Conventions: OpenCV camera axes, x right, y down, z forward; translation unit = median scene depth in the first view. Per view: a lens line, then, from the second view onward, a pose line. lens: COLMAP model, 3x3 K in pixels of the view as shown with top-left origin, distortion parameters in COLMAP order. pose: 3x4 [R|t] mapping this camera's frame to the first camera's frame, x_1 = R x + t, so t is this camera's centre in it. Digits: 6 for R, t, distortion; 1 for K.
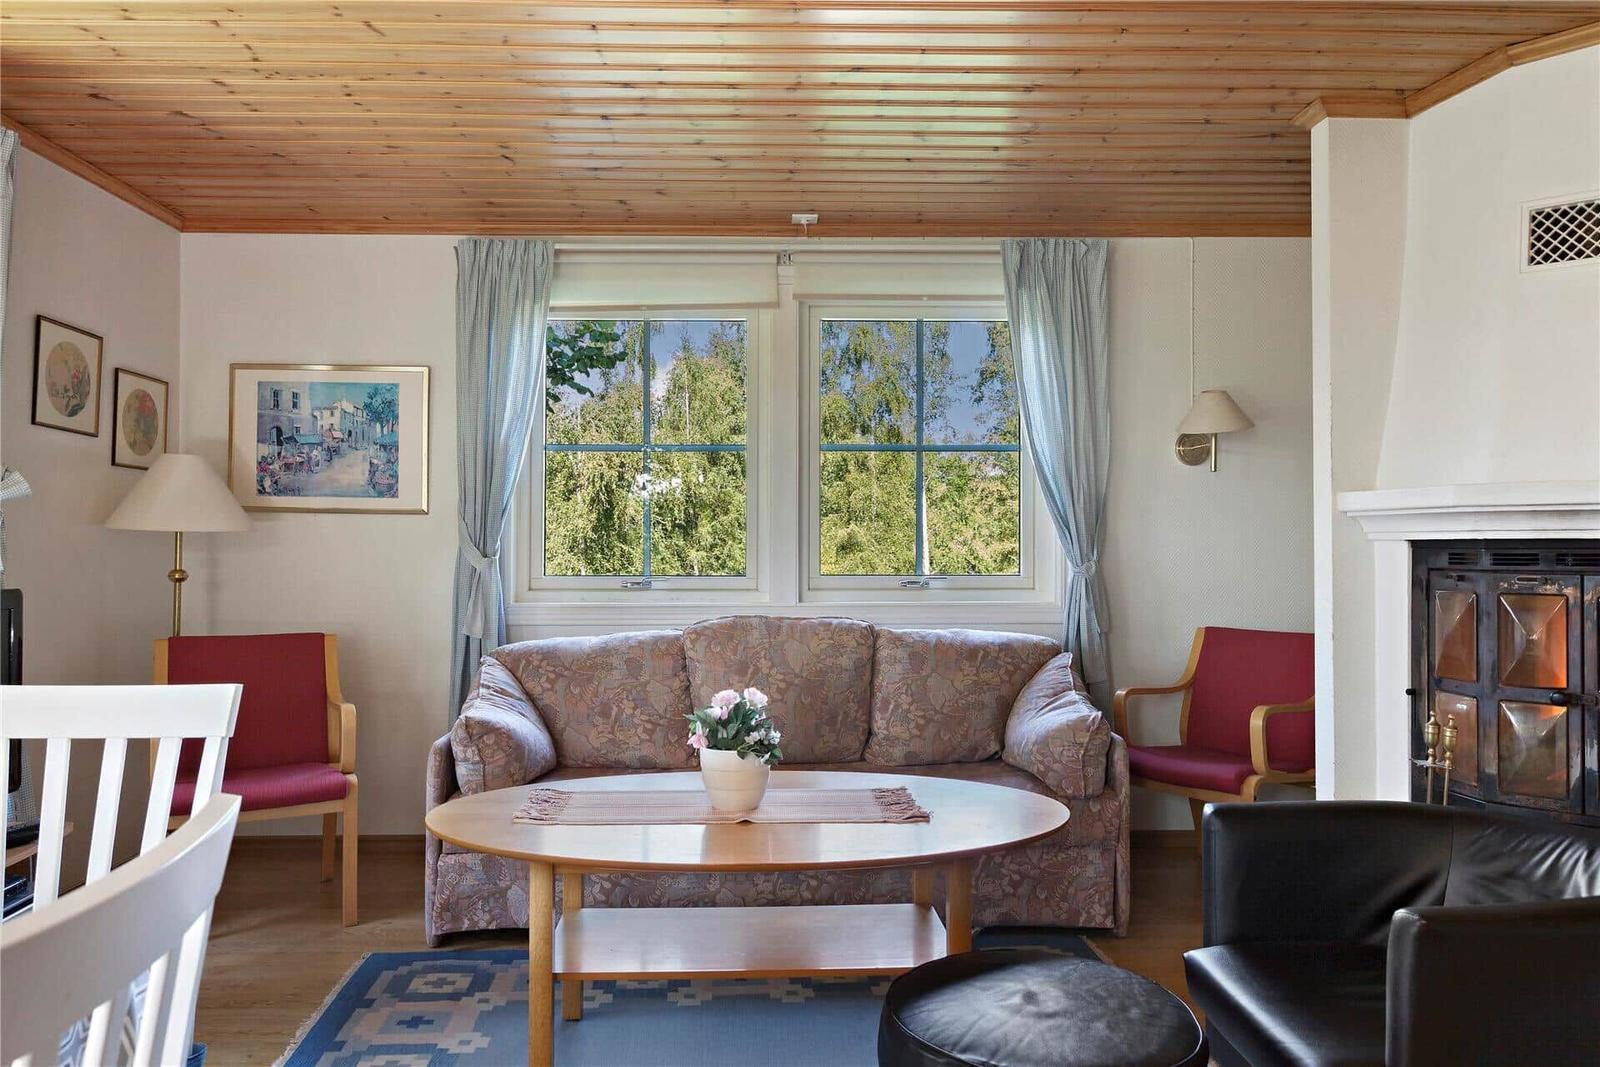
lens RADIAL K [[1182.6, 0, 807.6], [0, 1182.6, 532.3], [0, 0, 1]] dist [0.007064, -0.001654]
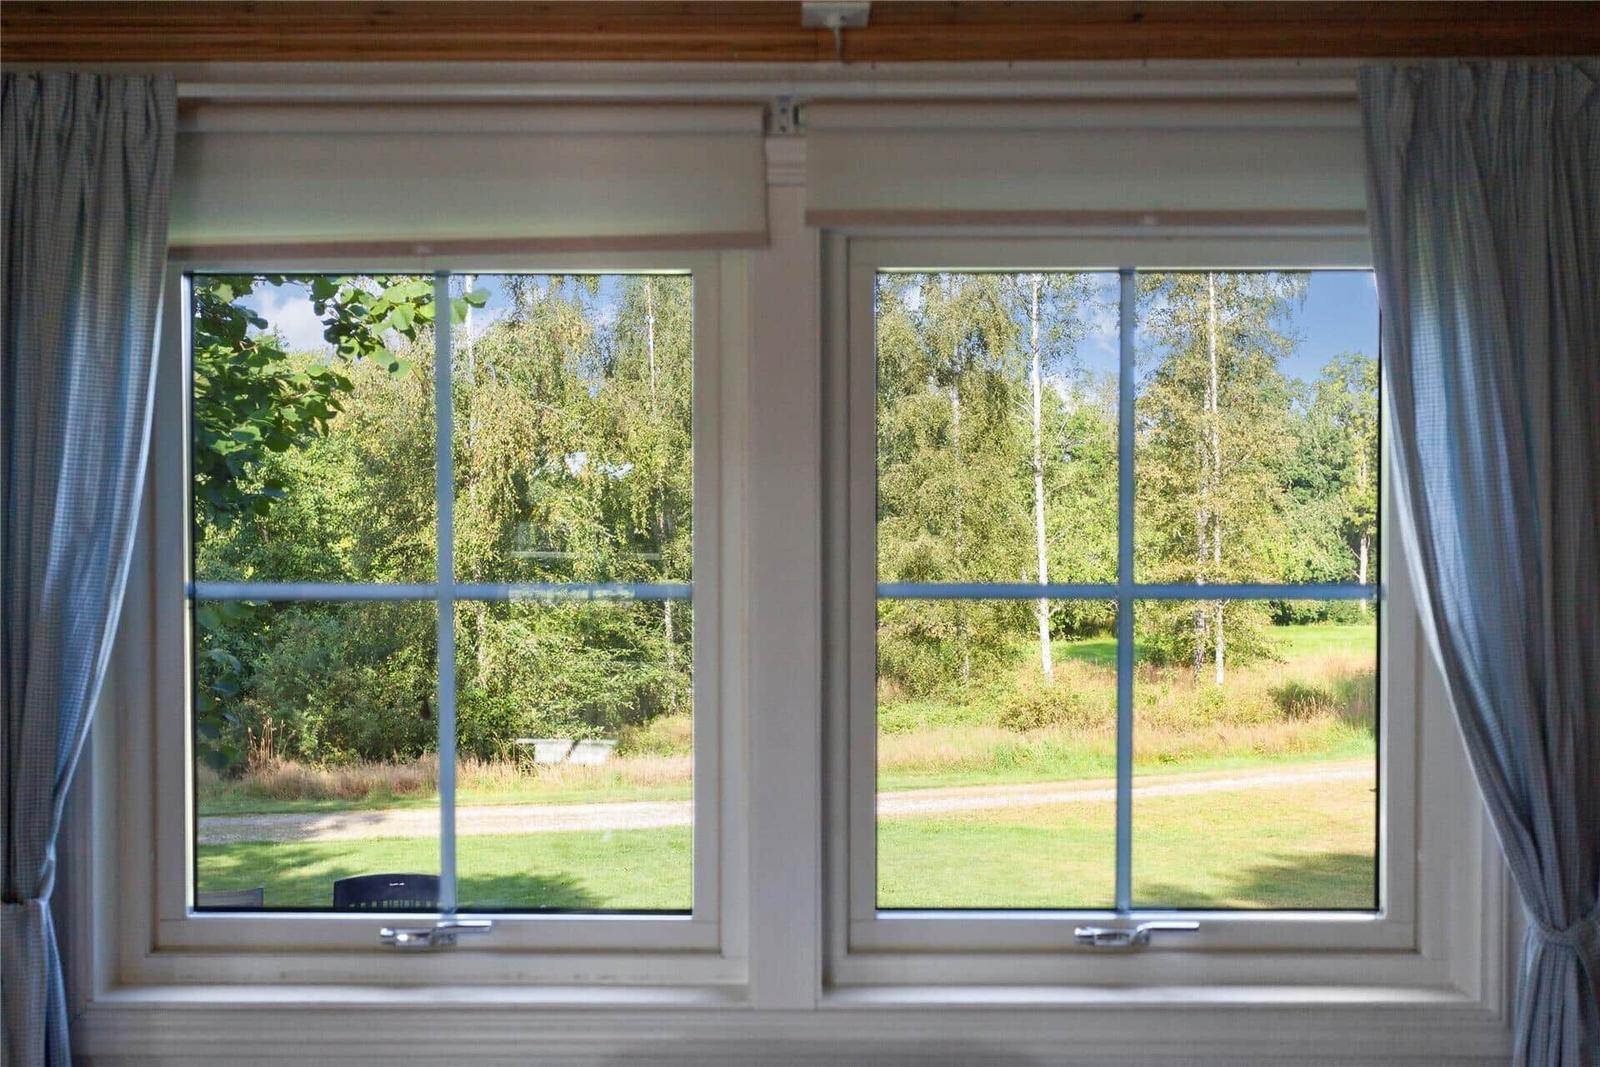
lens RADIAL K [[1889.8, 0, 810.4], [0, 1889.8, 563.3], [0, 0, 1]] dist [0.002700, 0.000000]
pose [[0.999782, -0.001601, -0.020801, 0.002080], [0.001927, 0.999876, 0.015657, -0.098158], [0.020773, -0.015693, 0.999661, 0.391531]]
